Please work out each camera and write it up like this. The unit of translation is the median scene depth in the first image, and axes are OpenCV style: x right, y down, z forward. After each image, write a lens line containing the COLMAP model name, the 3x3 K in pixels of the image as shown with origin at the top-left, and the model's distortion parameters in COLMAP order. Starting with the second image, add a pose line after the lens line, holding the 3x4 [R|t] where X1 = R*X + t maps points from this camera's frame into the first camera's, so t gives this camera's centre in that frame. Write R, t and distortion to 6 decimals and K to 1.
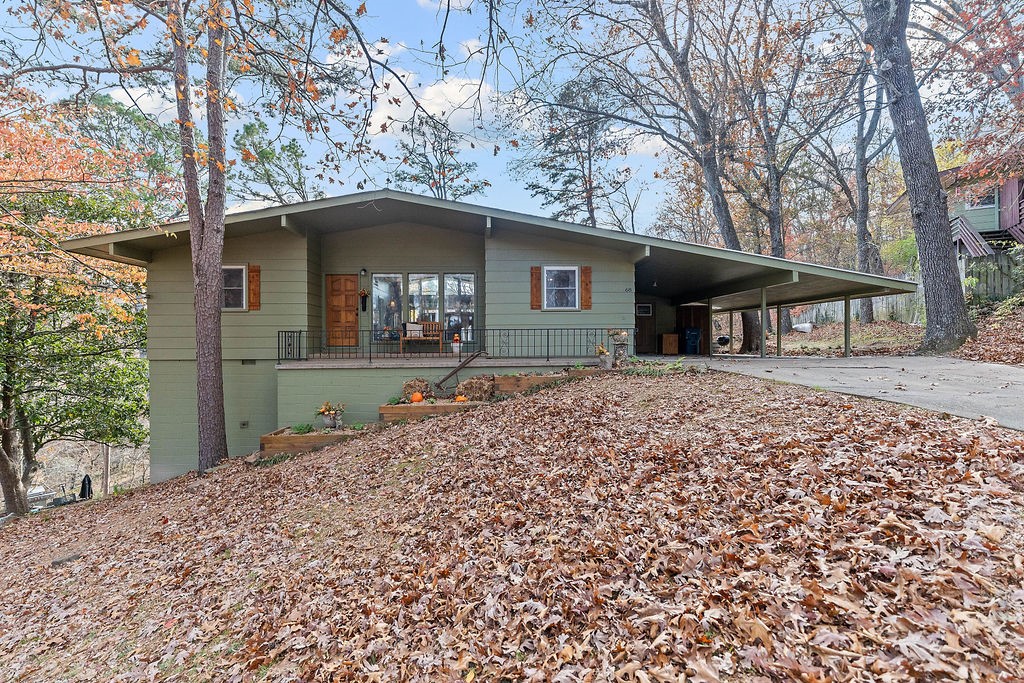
lens RADIAL K [[432.5, 0, 511.3], [0, 432.5, 340.1], [0, 0, 1]] dist [0.000567, -0.001730]
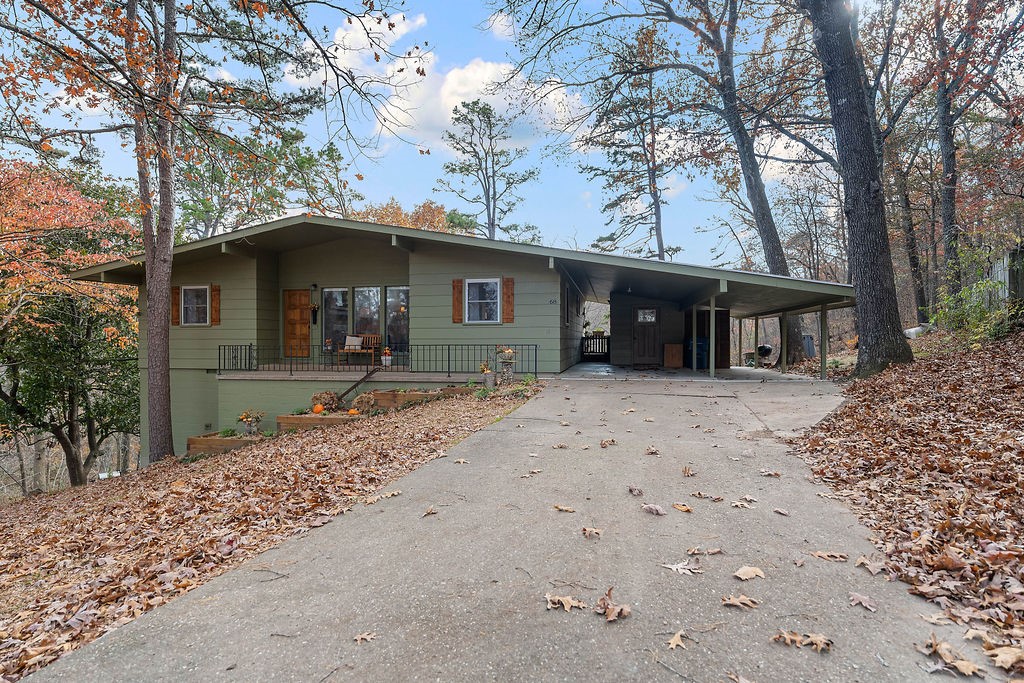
lens RADIAL K [[503.4, 0, 512.2], [0, 503.4, 342.2], [0, 0, 1]] dist [0.000604, -0.001276]
pose [[0.971433, 0.005768, -0.237243, 0.456467], [-0.004306, 0.999968, 0.006682, -0.036531], [0.237274, -0.005469, 0.971427, -0.084737]]
